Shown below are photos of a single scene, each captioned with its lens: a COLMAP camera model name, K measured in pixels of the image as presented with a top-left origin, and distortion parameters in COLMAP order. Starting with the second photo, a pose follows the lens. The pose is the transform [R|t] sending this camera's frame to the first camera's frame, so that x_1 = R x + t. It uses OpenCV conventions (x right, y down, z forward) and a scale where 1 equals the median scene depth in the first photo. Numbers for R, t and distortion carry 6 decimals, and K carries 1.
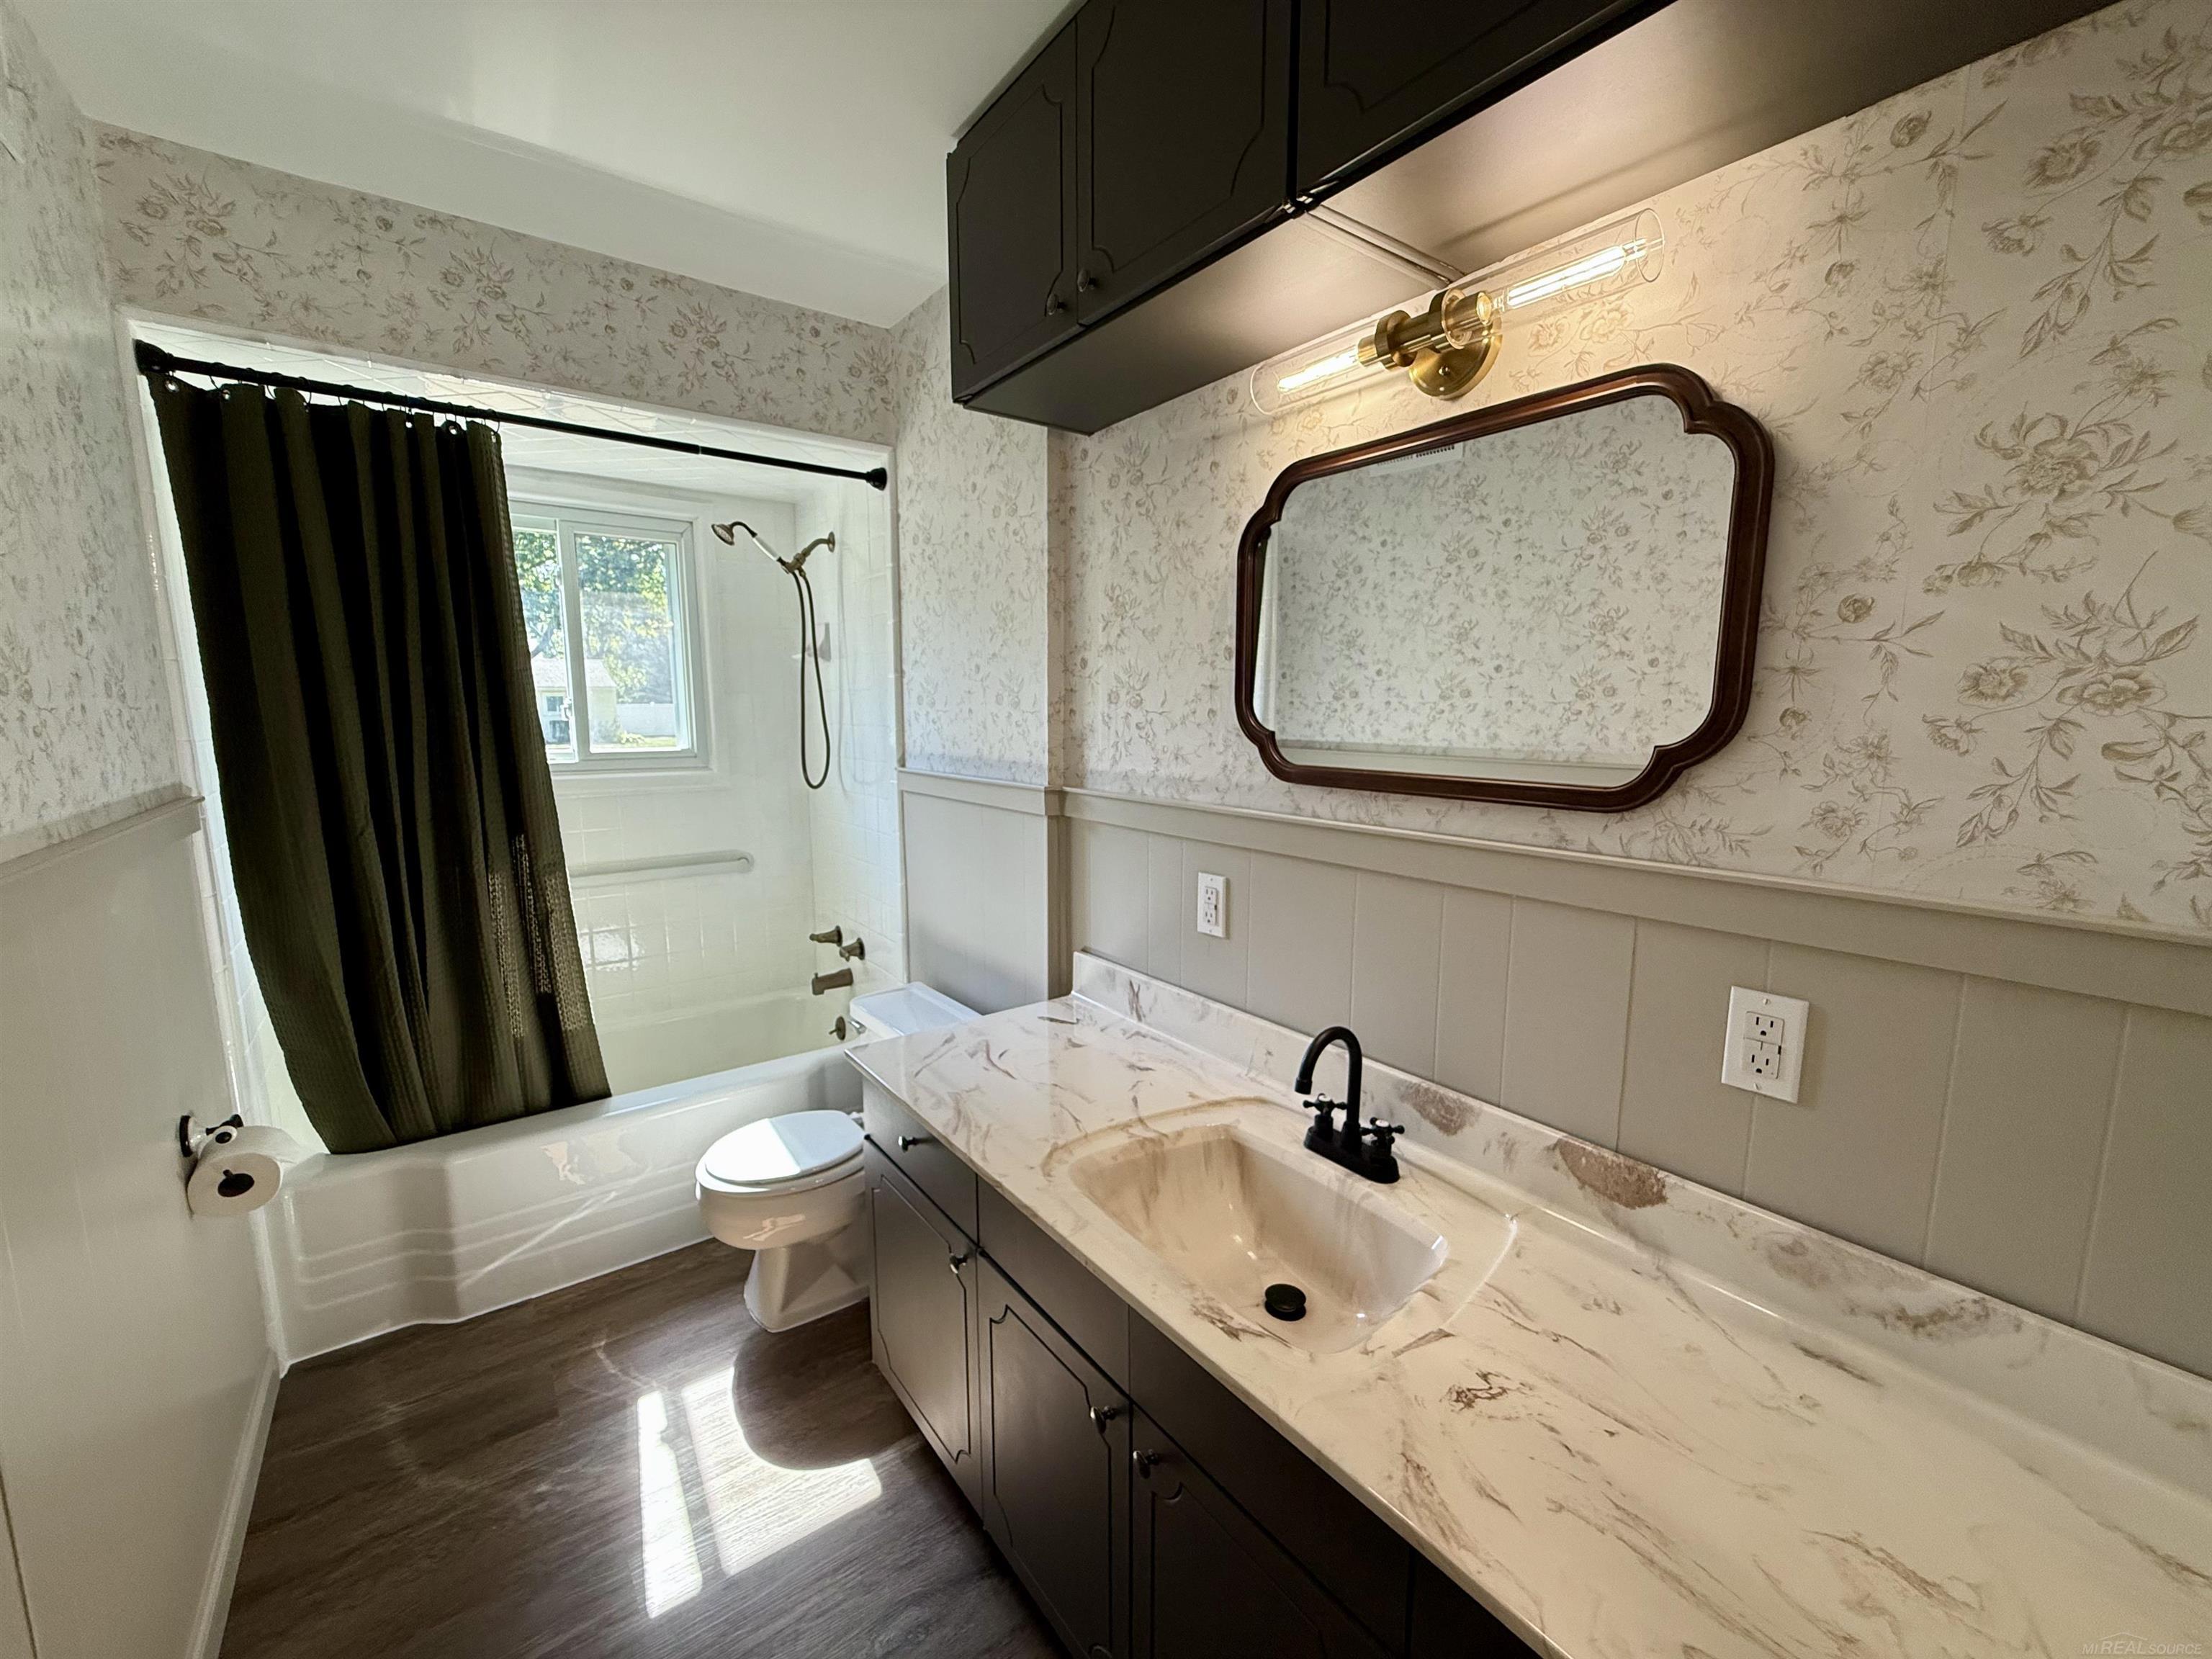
lens RADIAL K [[887.7, 0, 1106.0], [0, 887.7, 829.5], [0, 0, 1]] dist [0.000043, 0.000003]
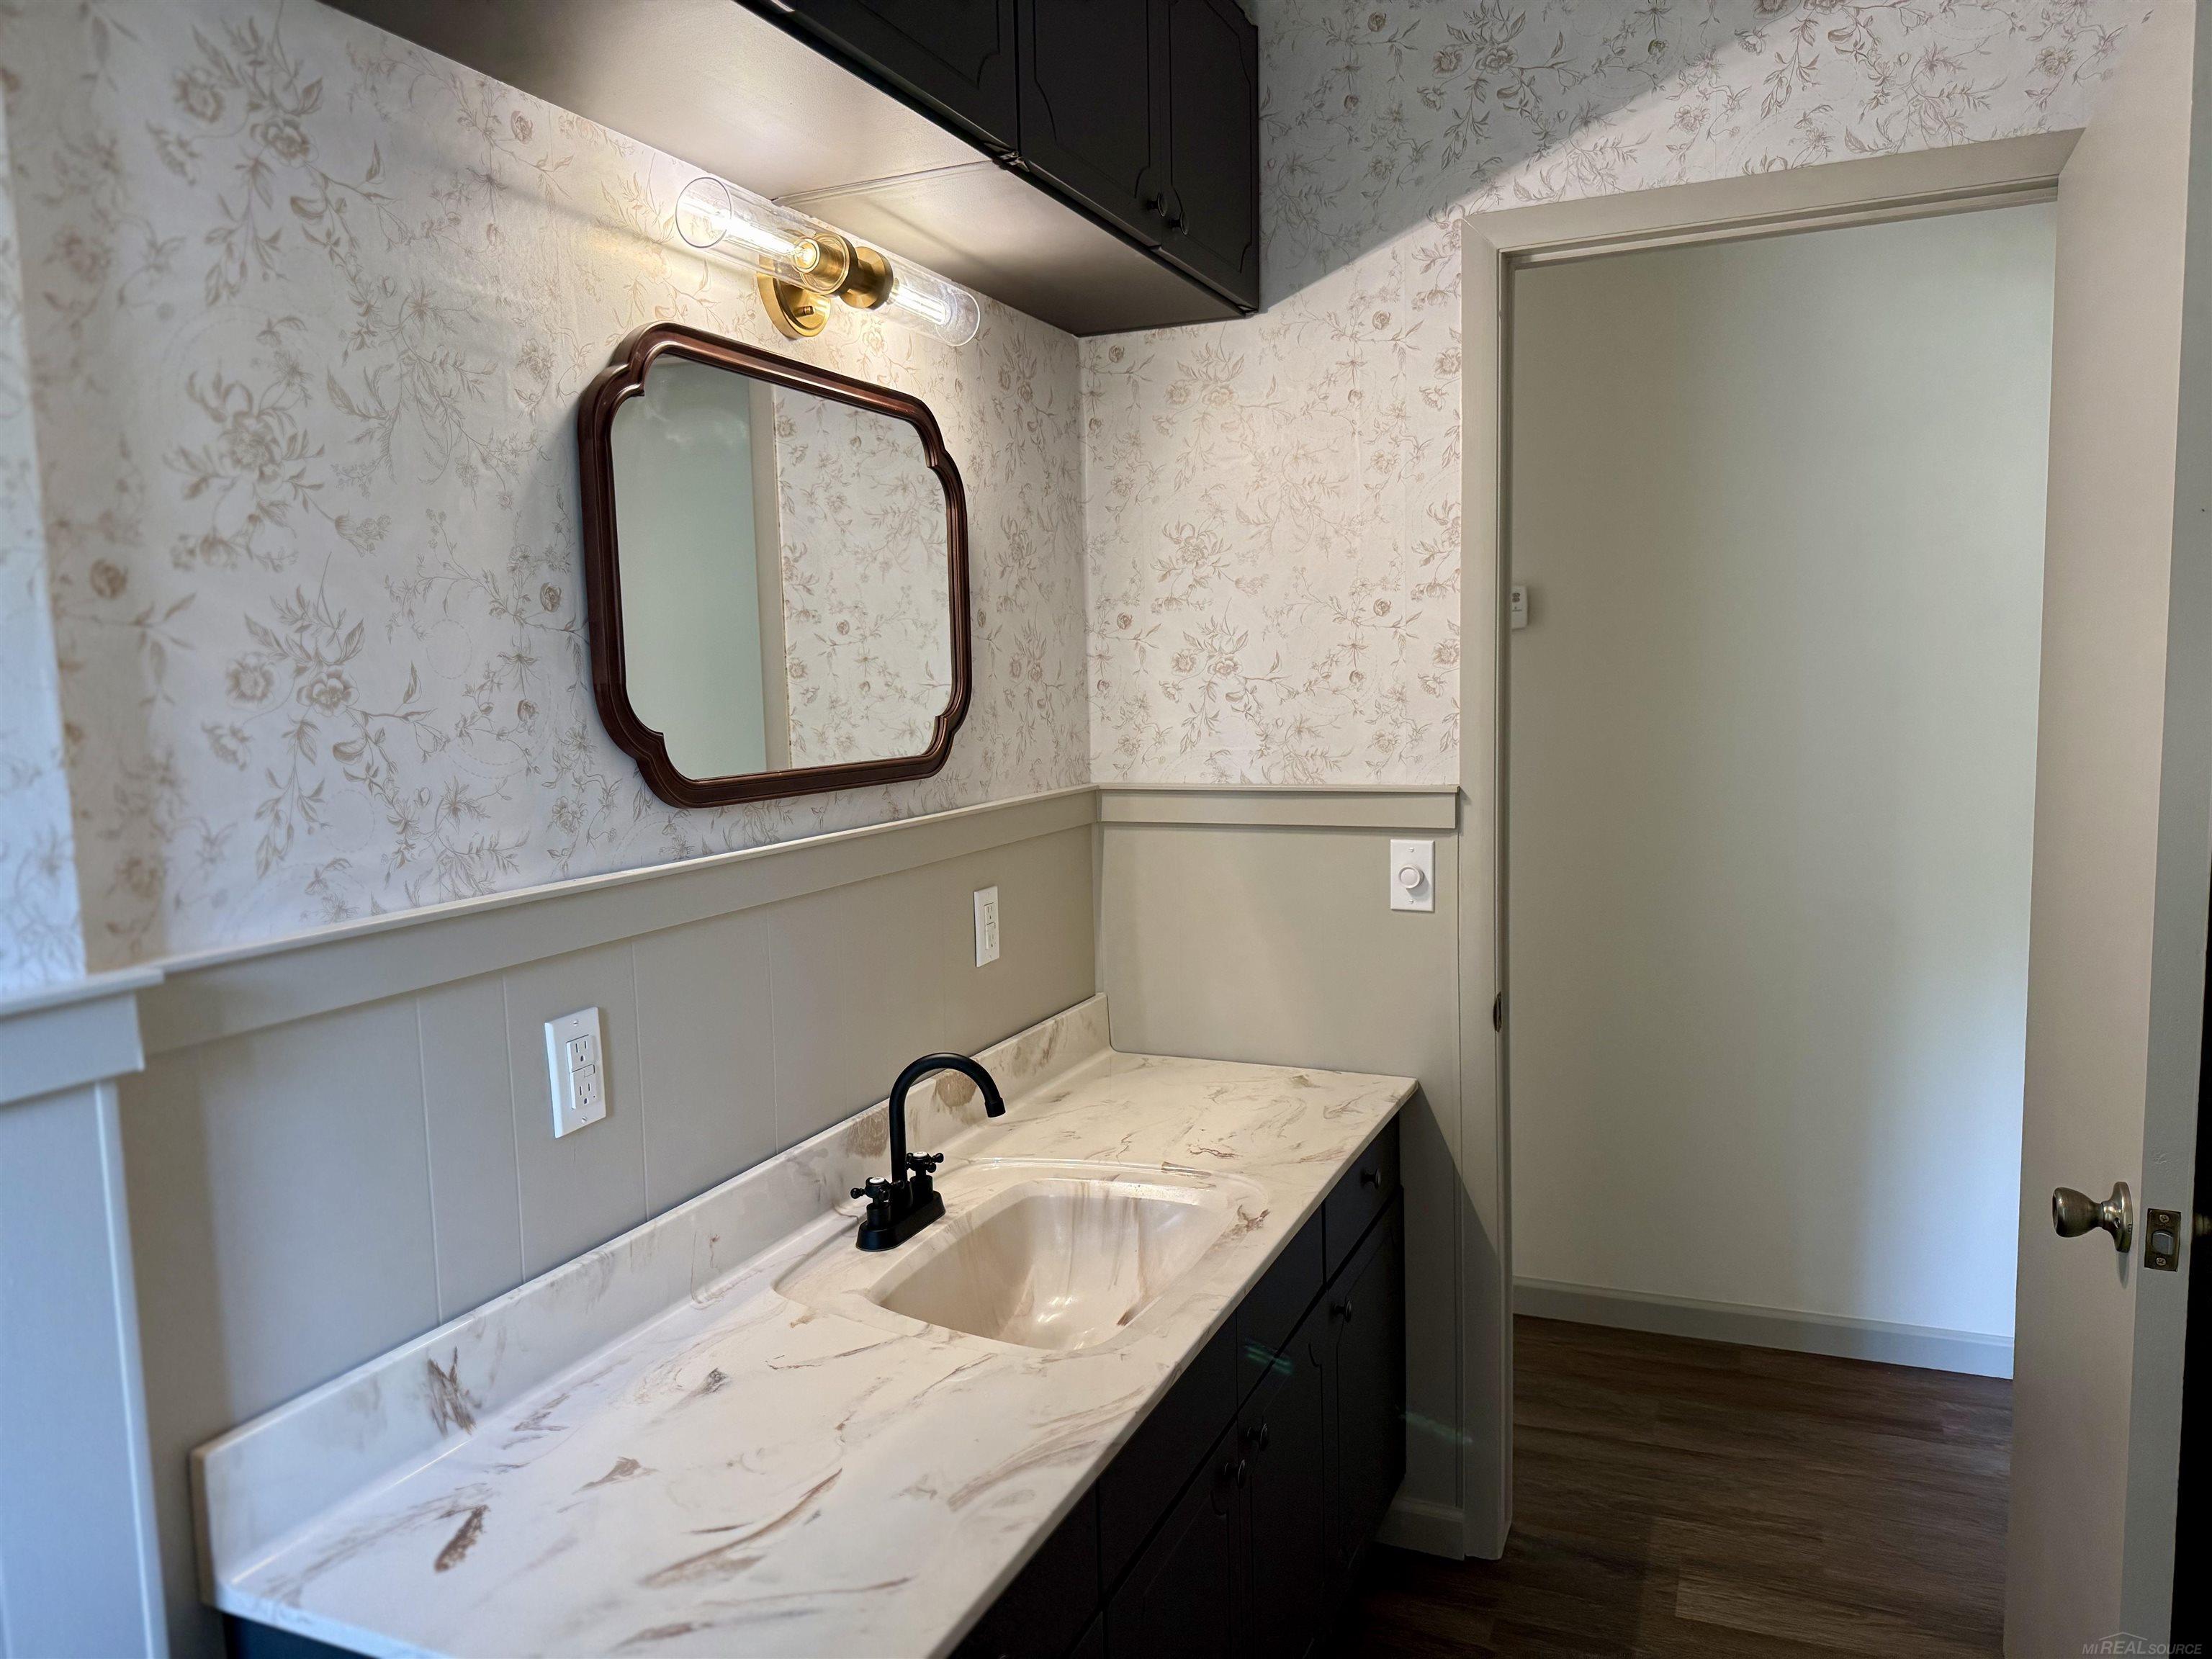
lens RADIAL K [[1521.3, 0, 1106.0], [0, 1521.3, 829.5], [0, 0, 1]] dist [0.405242, -0.477241]
pose [[-0.479367, -0.061718, 0.875442, -0.850766], [0.169127, 0.972329, 0.161158, -0.153105], [-0.861164, 0.225315, -0.455664, 1.126039]]
